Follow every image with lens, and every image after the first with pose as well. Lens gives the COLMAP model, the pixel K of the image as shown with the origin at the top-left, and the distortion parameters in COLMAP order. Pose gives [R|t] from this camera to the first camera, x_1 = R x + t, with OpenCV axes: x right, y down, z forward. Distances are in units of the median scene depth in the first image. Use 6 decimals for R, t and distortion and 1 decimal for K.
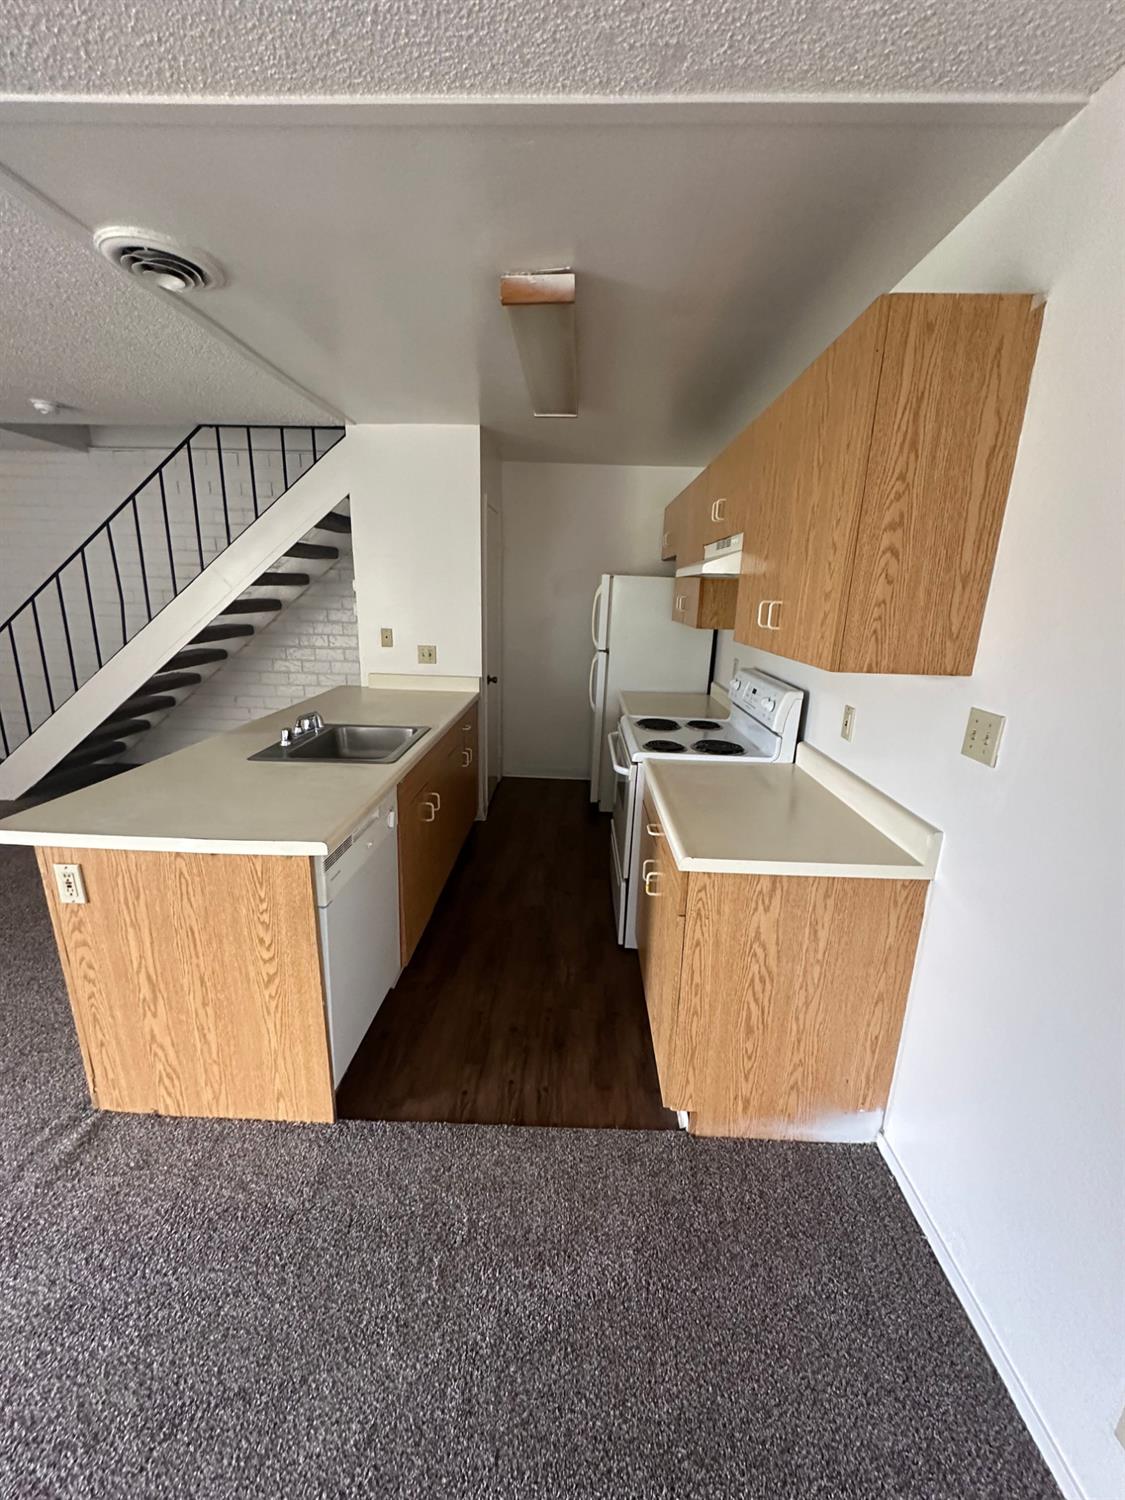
lens RADIAL K [[605.0, 0, 562.5], [0, 605.0, 750.0], [0, 0, 1]] dist [-0.001594, -0.000169]
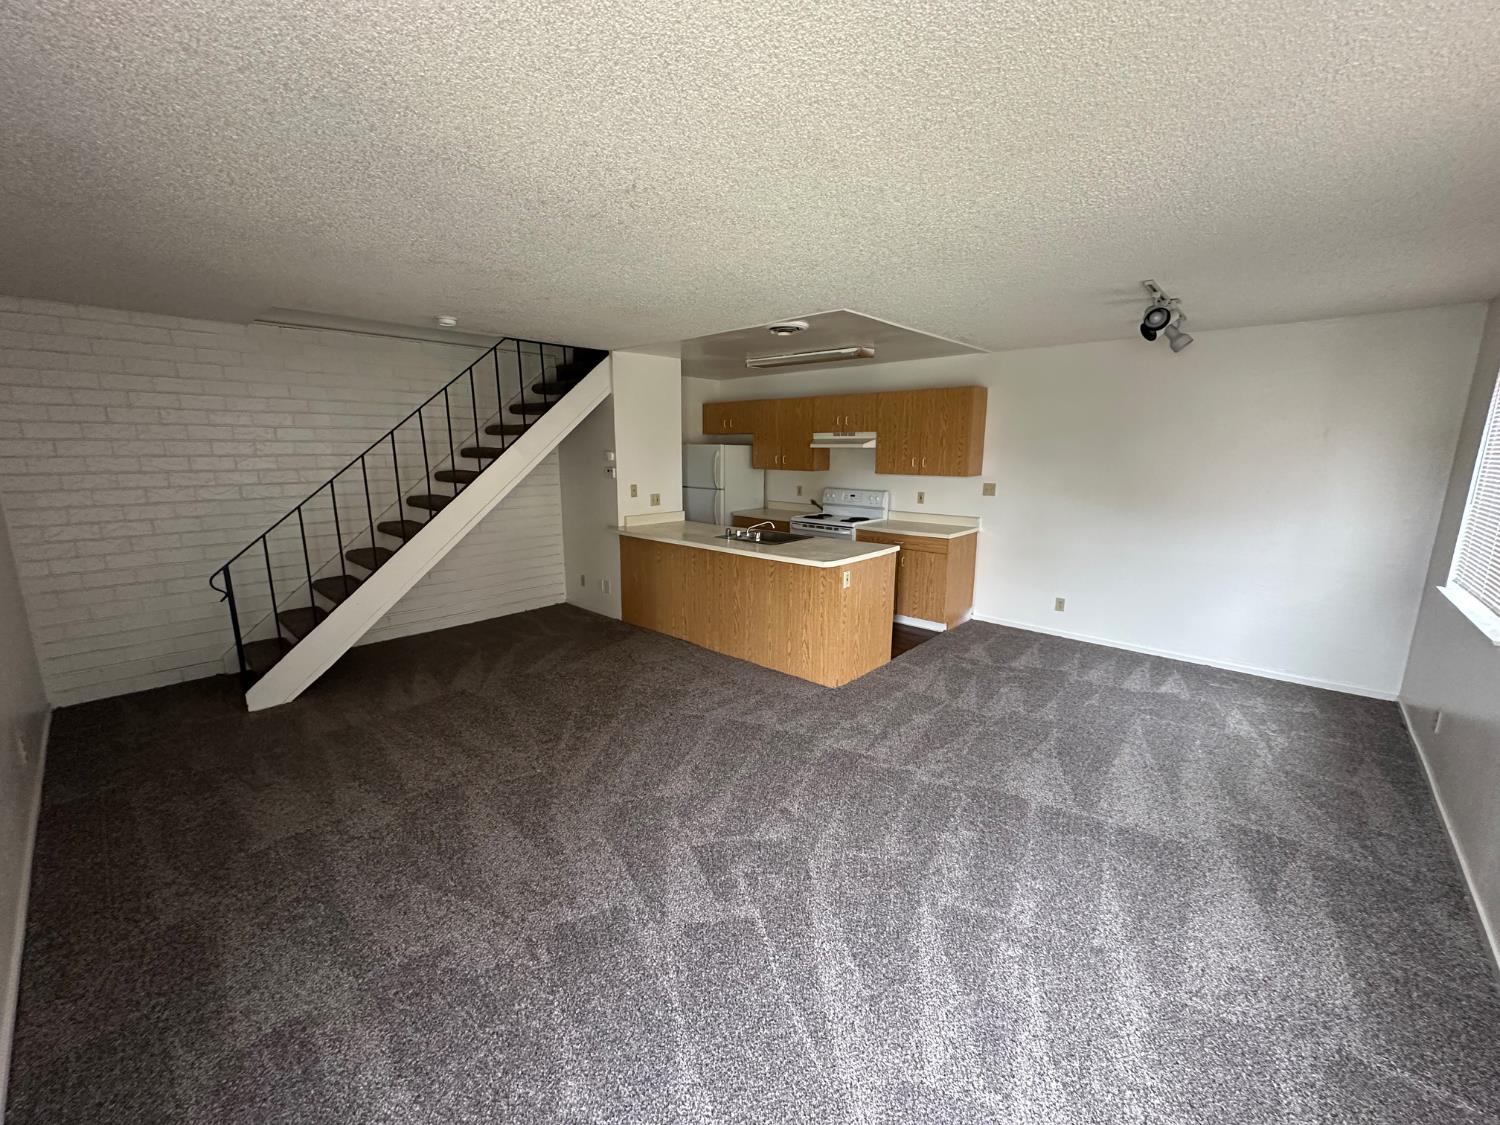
lens RADIAL K [[597.8, 0, 750.0], [0, 597.8, 562.5], [0, 0, 1]] dist [-0.000648, -0.000061]
pose [[0.646117, -0.167997, 0.744520, -2.739220], [0.210448, 0.976874, 0.037794, -0.023983], [-0.733651, 0.132264, 0.666530, -0.346530]]
